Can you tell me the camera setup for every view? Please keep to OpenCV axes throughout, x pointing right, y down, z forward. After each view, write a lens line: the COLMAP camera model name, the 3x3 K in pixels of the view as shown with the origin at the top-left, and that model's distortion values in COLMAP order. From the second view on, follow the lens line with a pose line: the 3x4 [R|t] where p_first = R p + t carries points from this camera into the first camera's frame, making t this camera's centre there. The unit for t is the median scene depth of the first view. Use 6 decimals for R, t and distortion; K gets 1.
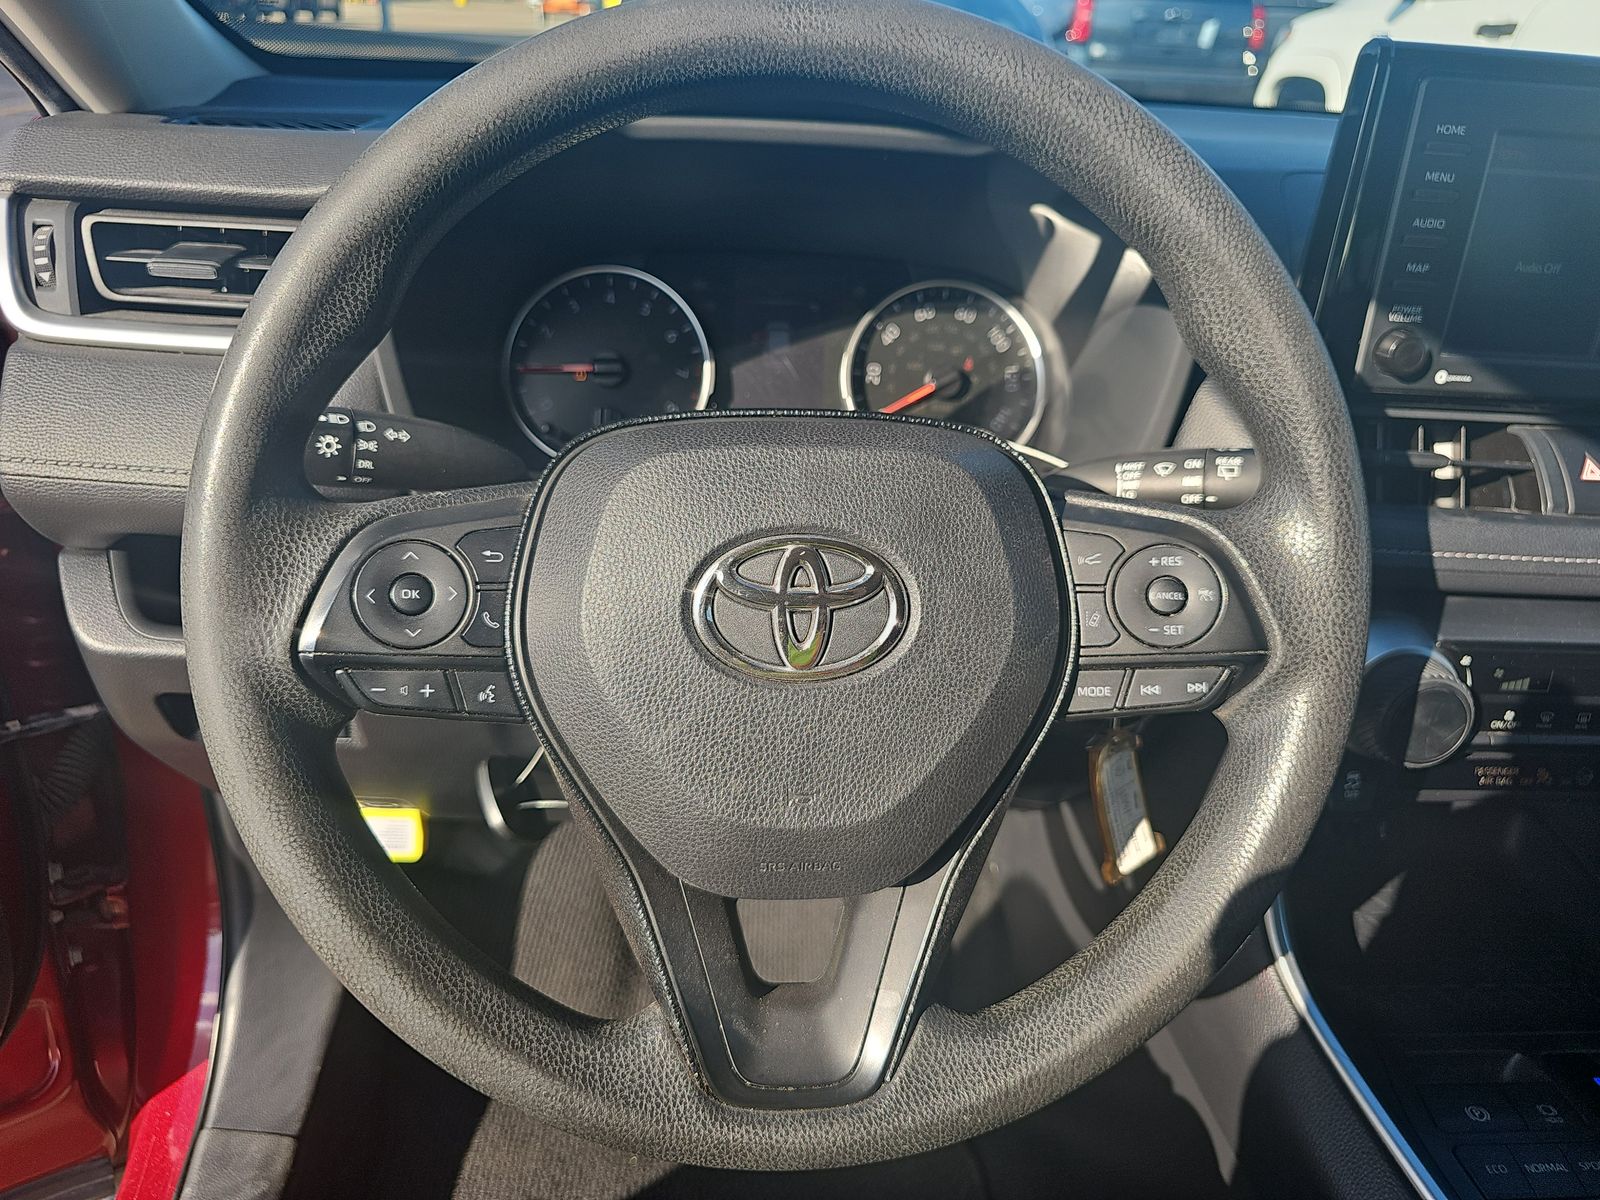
lens RADIAL K [[1077.3, 0, 800.0], [0, 1077.3, 600.0], [0, 0, 1]] dist [-0.004781, -0.001321]
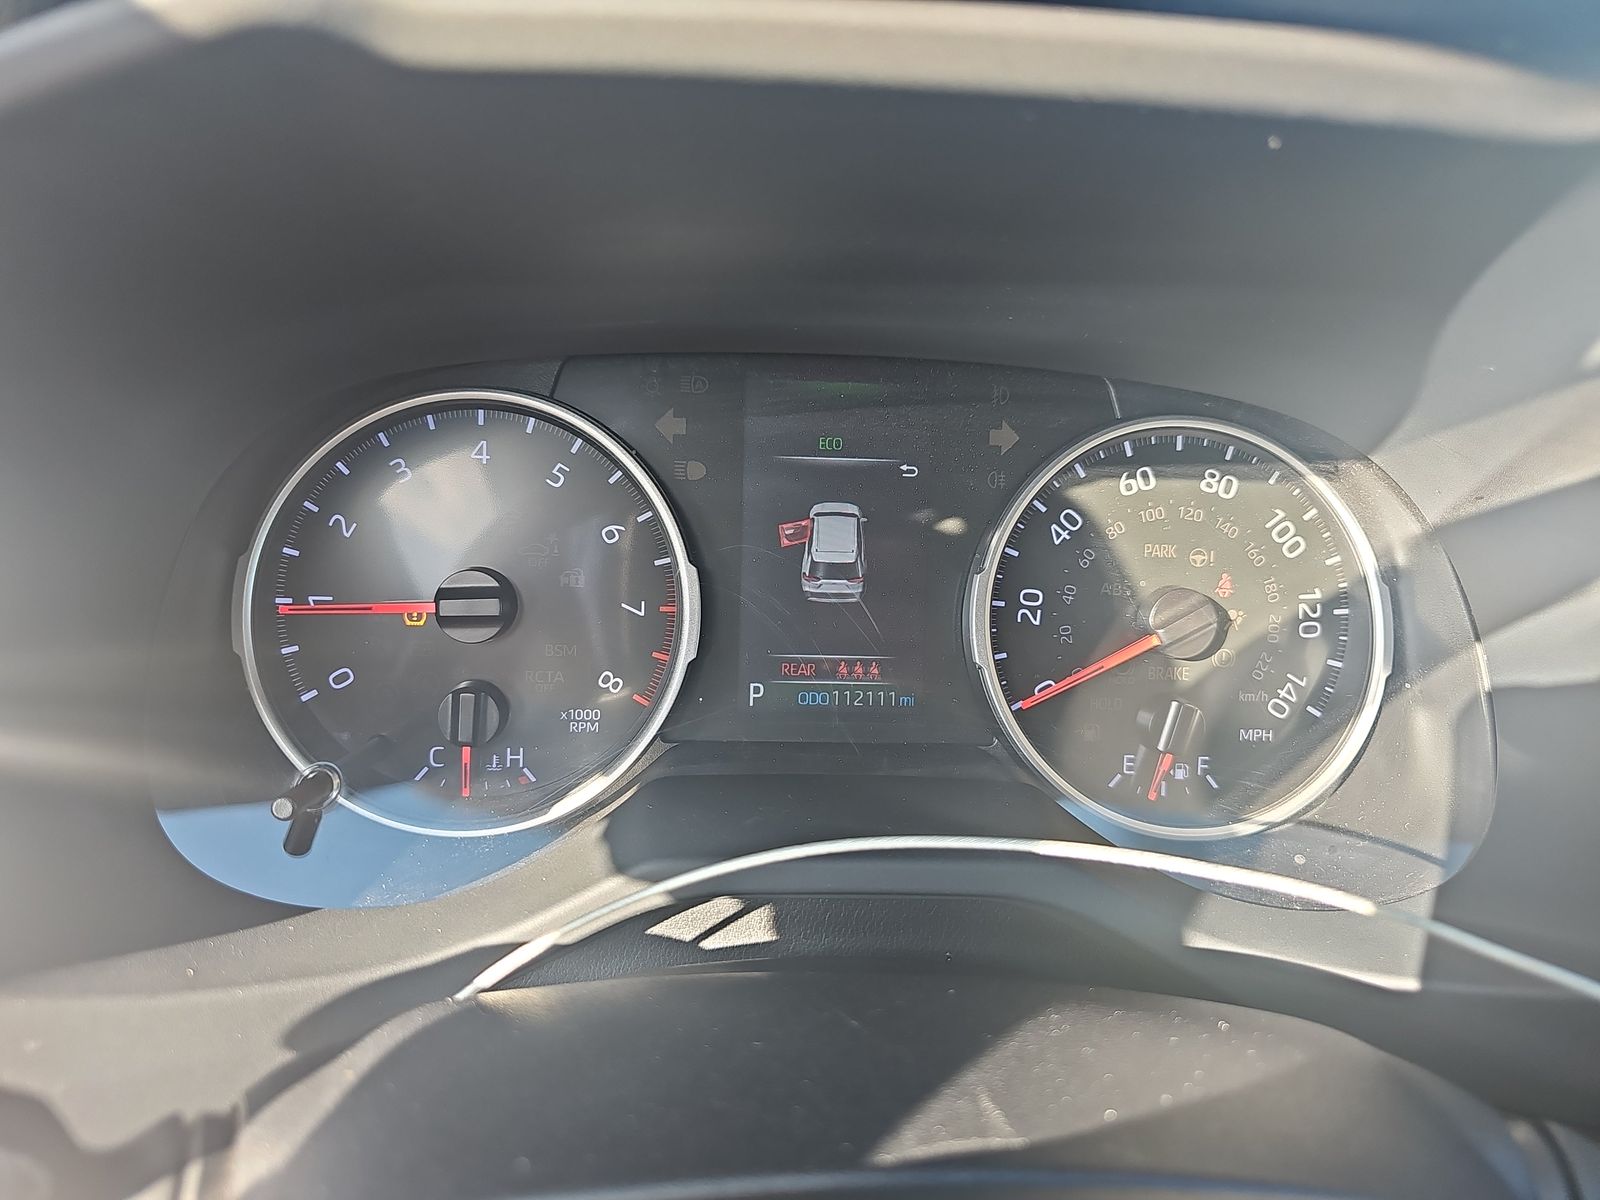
lens RADIAL K [[1077.3, 0, 800.0], [0, 1077.3, 600.0], [0, 0, 1]] dist [-0.004781, -0.001321]
pose [[0.999840, 0.001808, 0.017812, -0.044919], [-0.001578, 0.999915, -0.012927, -0.211257], [-0.017834, 0.012897, 0.999758, 0.532488]]
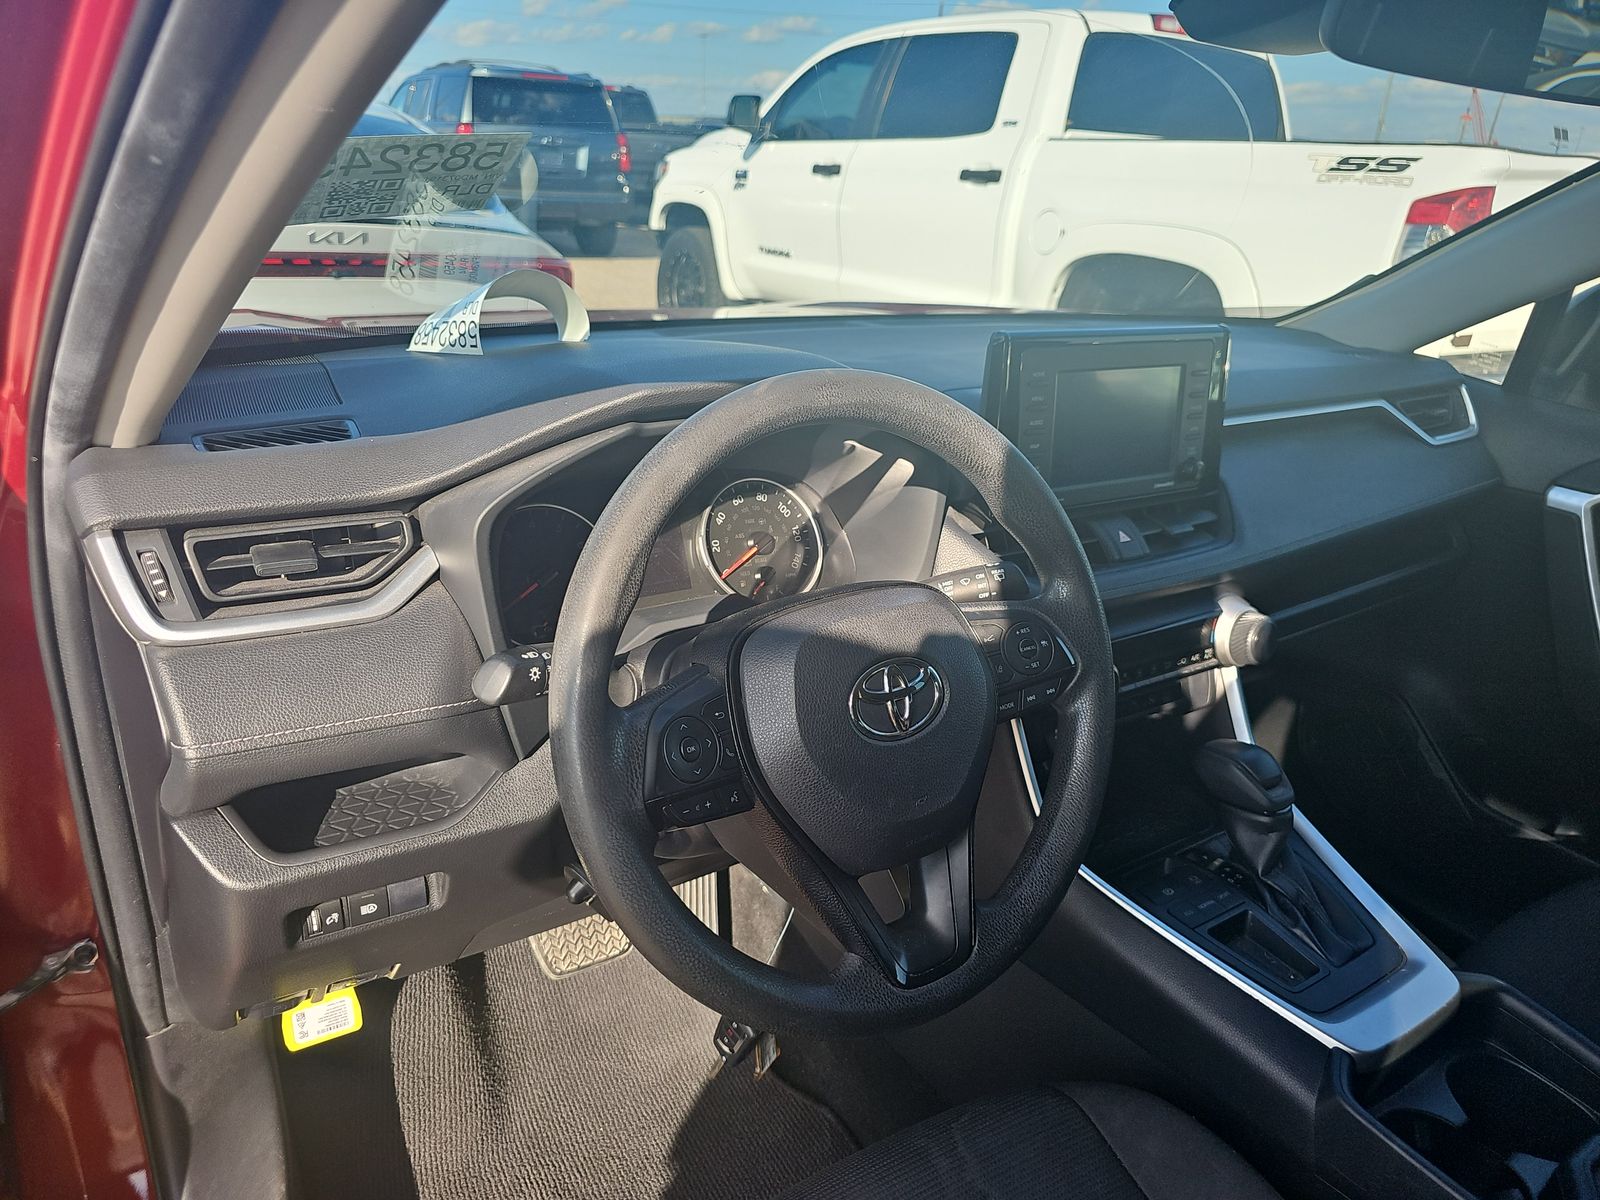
lens RADIAL K [[1066.8, 0, 776.1], [0, 1066.8, 605.2], [0, 0, 1]] dist [0.020952, 0.001026]
pose [[0.869555, -0.195345, 0.453557, -0.538361], [0.229042, 0.973212, -0.019960, -0.087984], [-0.437508, 0.121240, 0.891004, -0.308652]]
